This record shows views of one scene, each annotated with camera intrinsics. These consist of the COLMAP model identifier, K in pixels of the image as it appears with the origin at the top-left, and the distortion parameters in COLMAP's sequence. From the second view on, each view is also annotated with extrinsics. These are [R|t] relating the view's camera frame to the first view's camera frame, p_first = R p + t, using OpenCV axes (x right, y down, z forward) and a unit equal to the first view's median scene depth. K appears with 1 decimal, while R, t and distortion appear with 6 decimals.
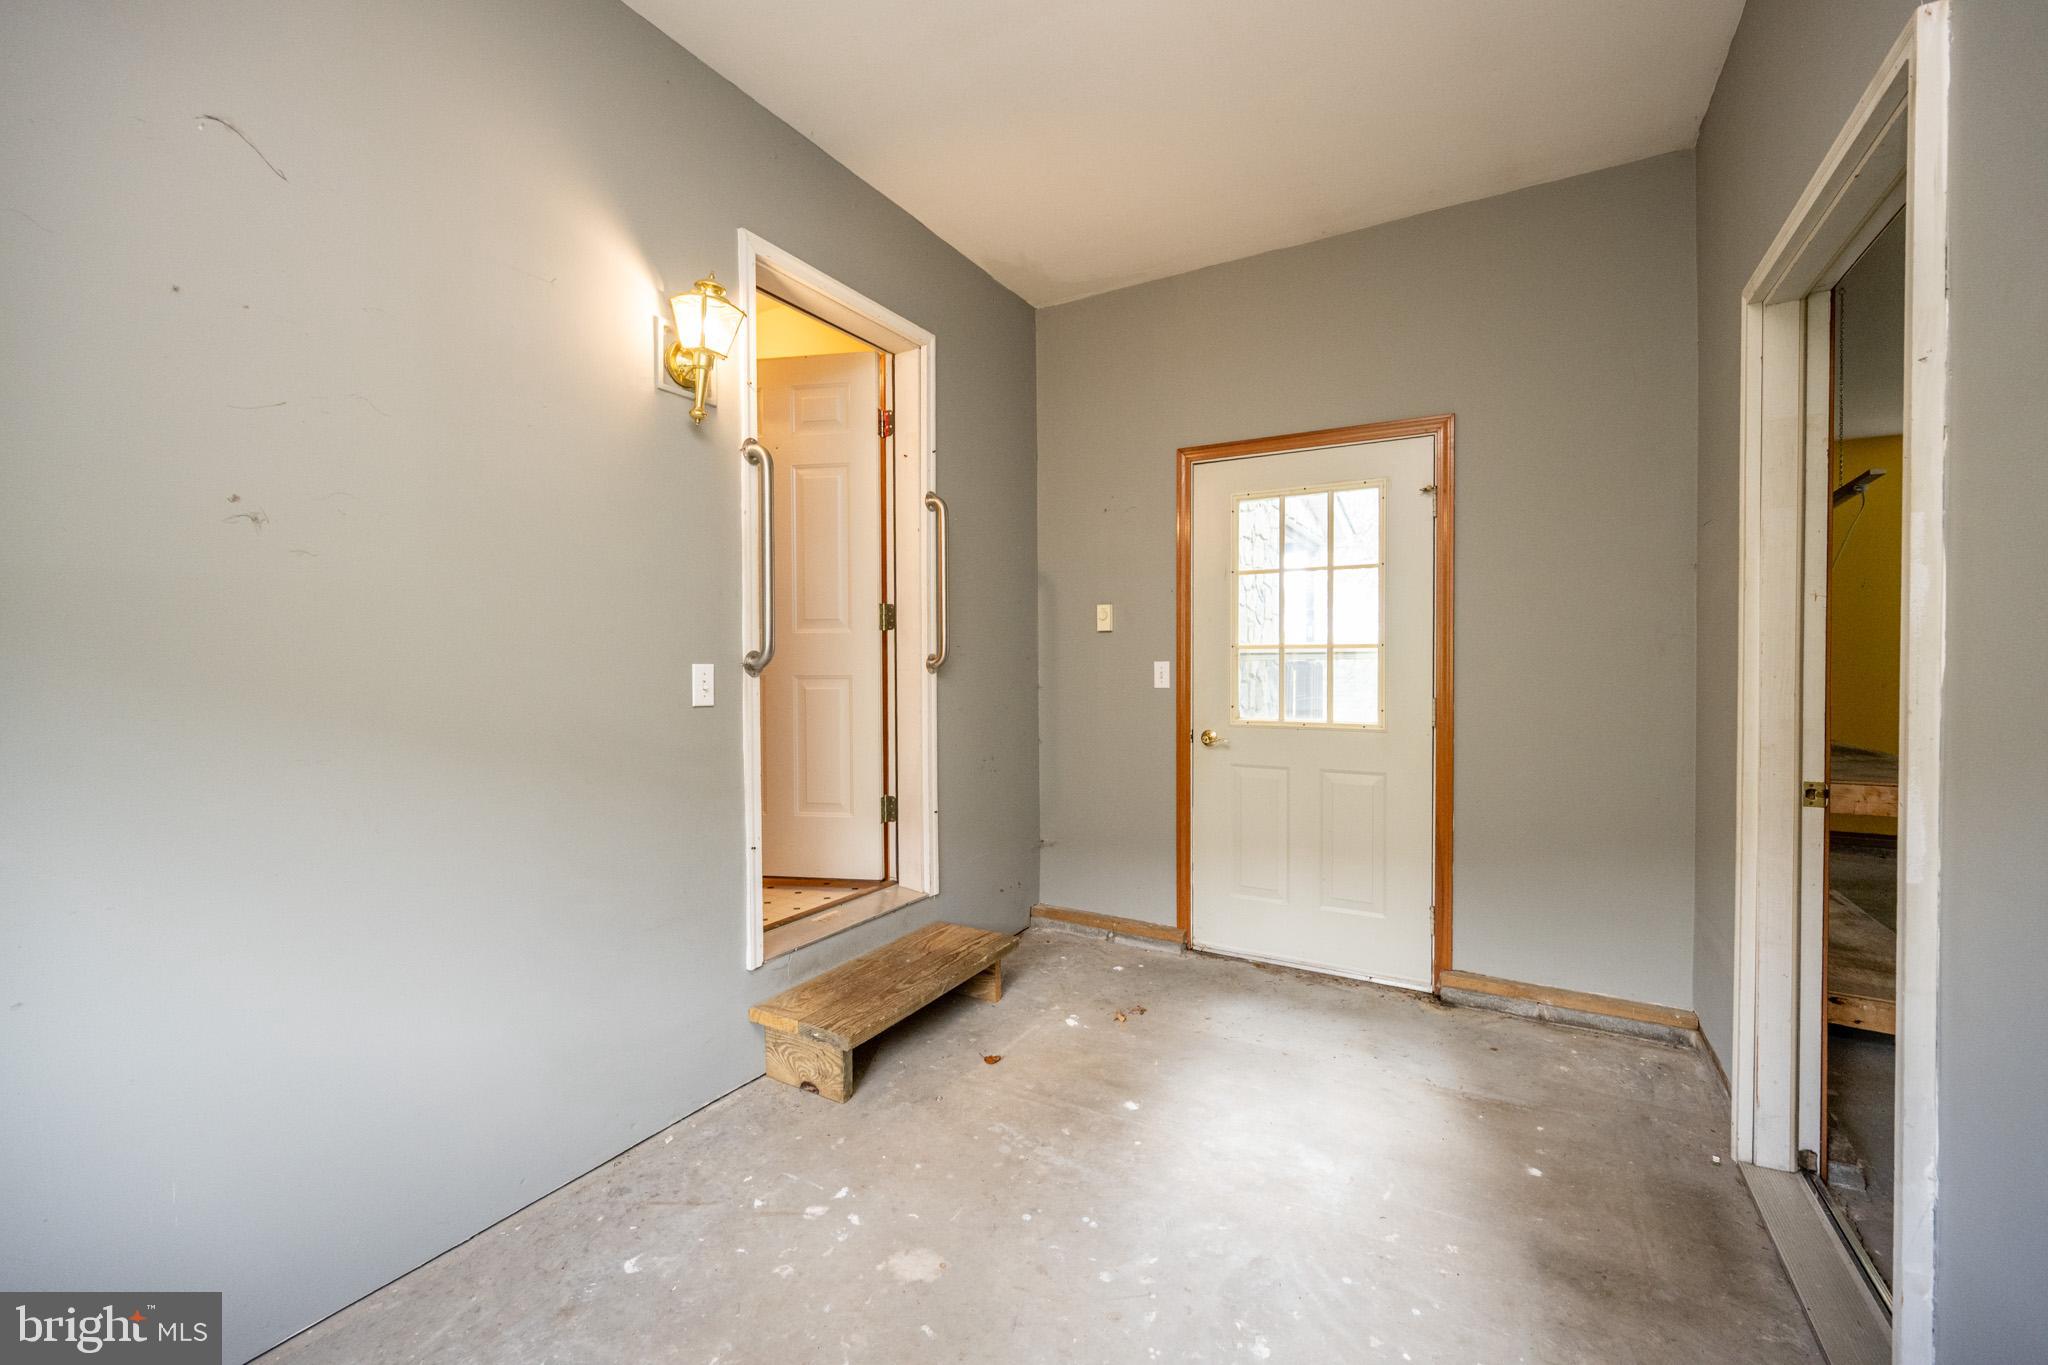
lens RADIAL K [[816.7, 0, 1035.3], [0, 816.7, 673.1], [0, 0, 1]] dist [-0.003699, 0.000626]
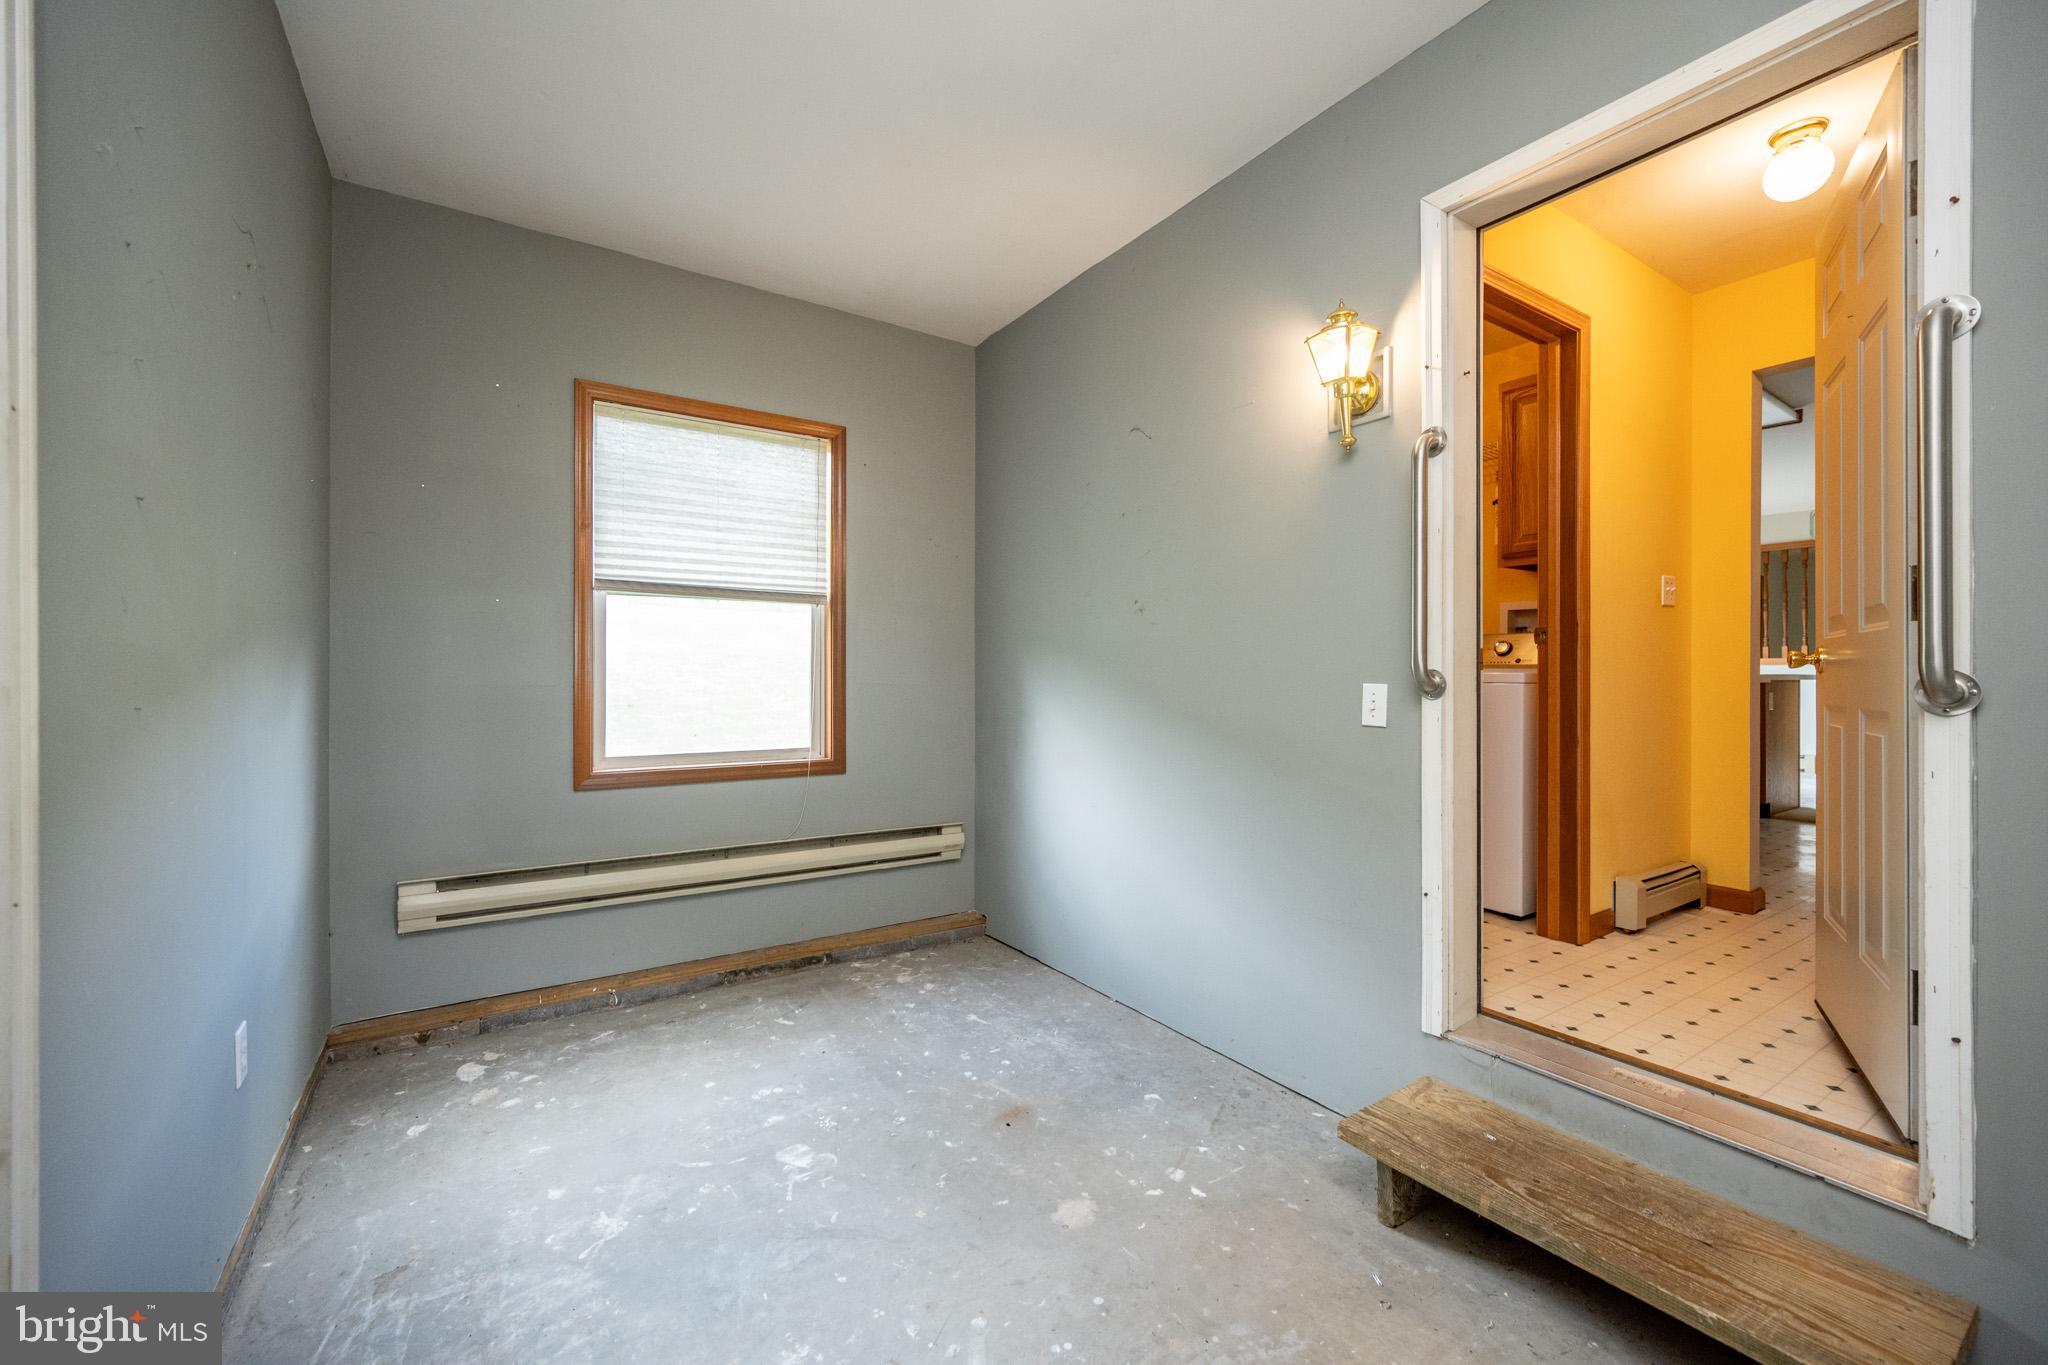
lens RADIAL K [[816.7, 0, 1033.7], [0, 816.7, 680.2], [0, 0, 1]] dist [-0.003699, 0.000626]
pose [[-0.447009, 0.000507, -0.894529, 0.645313], [-0.011041, 0.999921, 0.006084, -0.016624], [0.894461, 0.012597, -0.446968, 1.040087]]
